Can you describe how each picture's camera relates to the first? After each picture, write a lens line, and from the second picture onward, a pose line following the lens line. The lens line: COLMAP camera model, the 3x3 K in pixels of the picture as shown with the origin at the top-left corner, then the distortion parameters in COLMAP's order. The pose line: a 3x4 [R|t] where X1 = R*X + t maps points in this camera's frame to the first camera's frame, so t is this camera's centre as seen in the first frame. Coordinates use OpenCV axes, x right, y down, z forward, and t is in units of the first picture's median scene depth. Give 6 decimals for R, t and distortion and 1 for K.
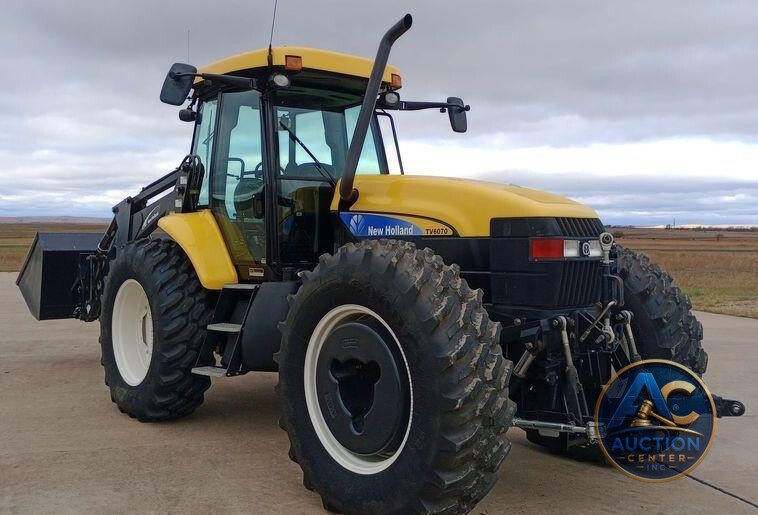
lens RADIAL K [[790.5, 0, 350.5], [0, 790.5, 250.4], [0, 0, 1]] dist [0.112028, -0.028288]
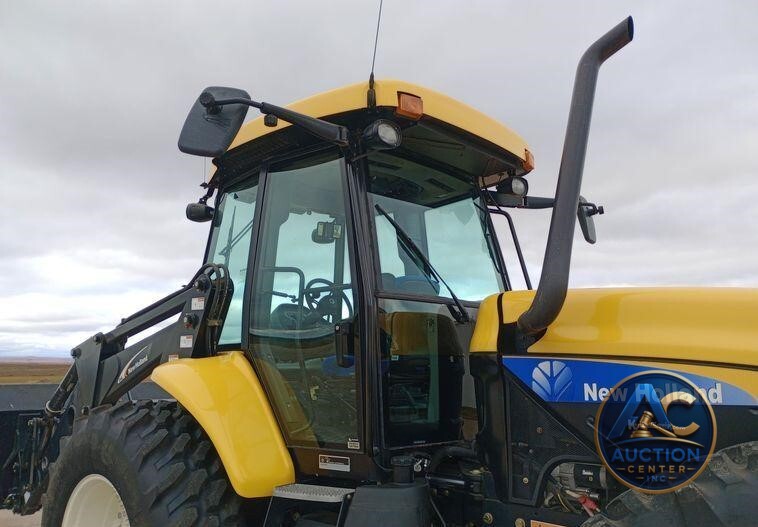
lens RADIAL K [[627.2, 0, 387.4], [0, 627.2, 287.3], [0, 0, 1]] dist [0.081727, -0.120888]
pose [[0.986230, 0.013920, 0.164791, -0.144571], [0.010788, 0.988914, -0.148098, -0.026929], [-0.165026, 0.147836, 0.975147, 0.493594]]
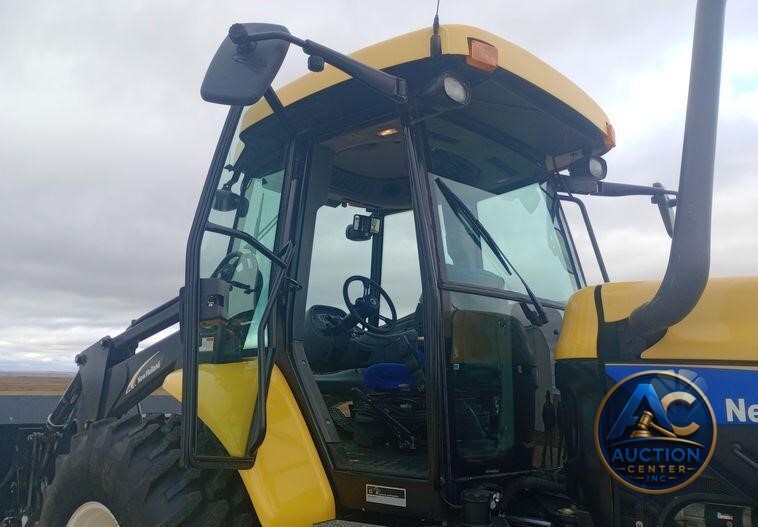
lens RADIAL K [[627.2, 0, 387.4], [0, 627.2, 287.3], [0, 0, 1]] dist [0.081727, -0.120888]
pose [[0.989875, 0.028354, 0.139080, -0.157571], [-0.003217, 0.984075, -0.177722, -0.023284], [-0.141904, 0.175476, 0.974203, 0.576328]]
